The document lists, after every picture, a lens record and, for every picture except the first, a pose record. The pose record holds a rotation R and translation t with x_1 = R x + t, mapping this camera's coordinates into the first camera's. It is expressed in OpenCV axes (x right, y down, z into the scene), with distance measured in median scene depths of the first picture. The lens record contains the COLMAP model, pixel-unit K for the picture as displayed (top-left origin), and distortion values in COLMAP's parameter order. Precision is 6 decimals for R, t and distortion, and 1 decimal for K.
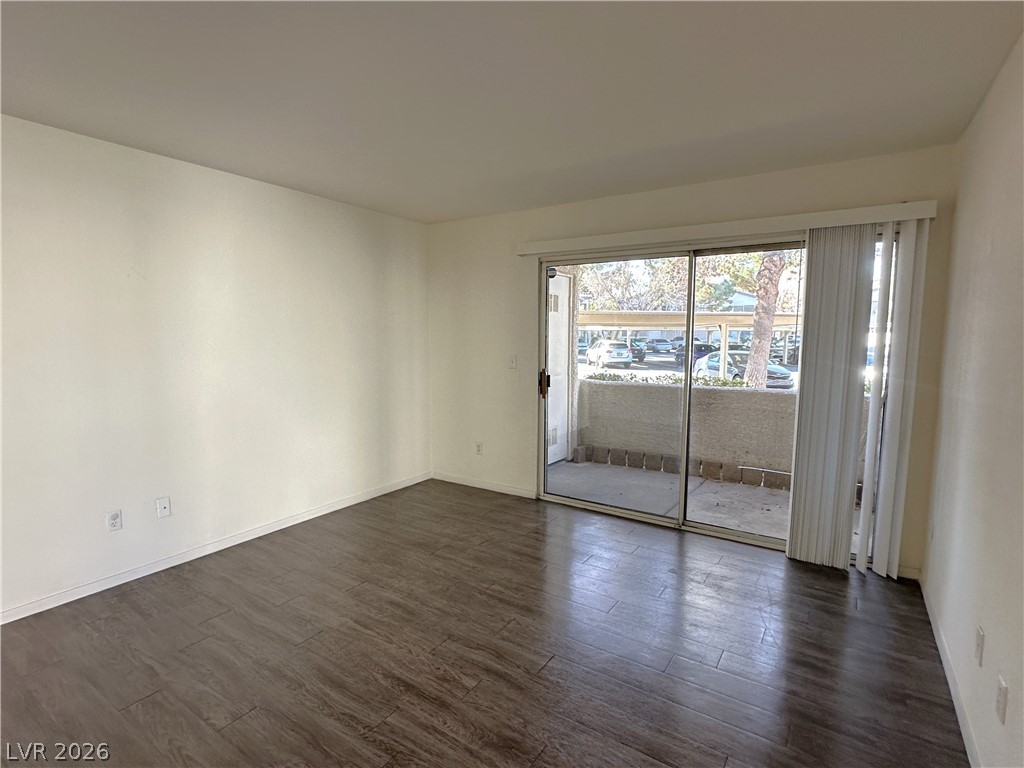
lens RADIAL K [[515.6, 0, 516.5], [0, 515.6, 387.6], [0, 0, 1]] dist [-0.005062, 0.001396]
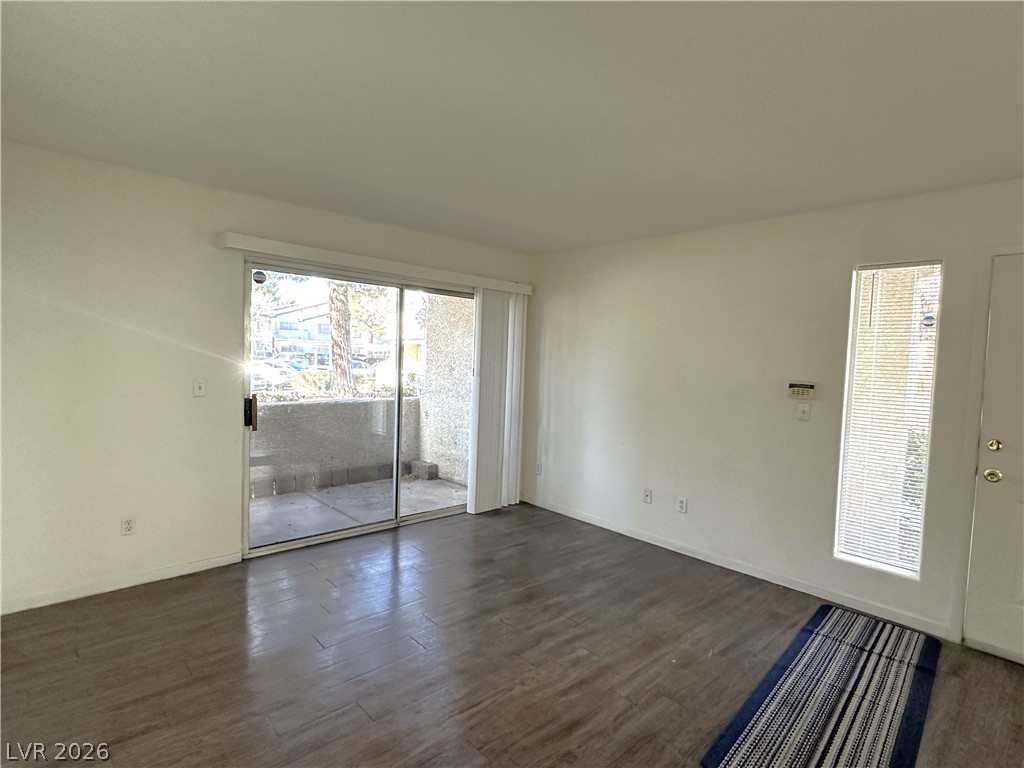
lens RADIAL K [[515.6, 0, 518.1], [0, 515.6, 384.2], [0, 0, 1]] dist [-0.005062, 0.001396]
pose [[0.238494, -0.047231, 0.969995, -0.688266], [0.063312, 0.997448, 0.033001, -0.057409], [-0.969078, 0.053542, 0.240876, 0.443643]]
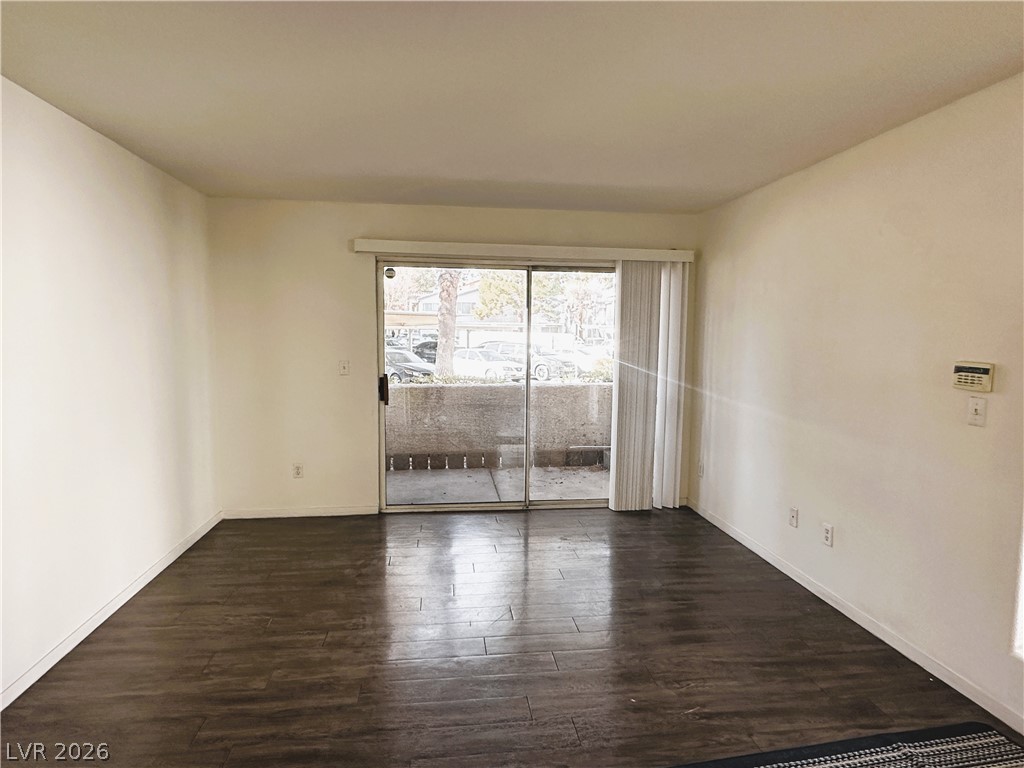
lens RADIAL K [[568.8, 0, 517.5], [0, 568.8, 384.1], [0, 0, 1]] dist [-0.005232, -0.000623]
pose [[0.755966, -0.054190, 0.652364, -0.487859], [0.060510, 0.998086, 0.012789, -0.017866], [-0.651808, 0.029807, 0.757798, 0.056729]]
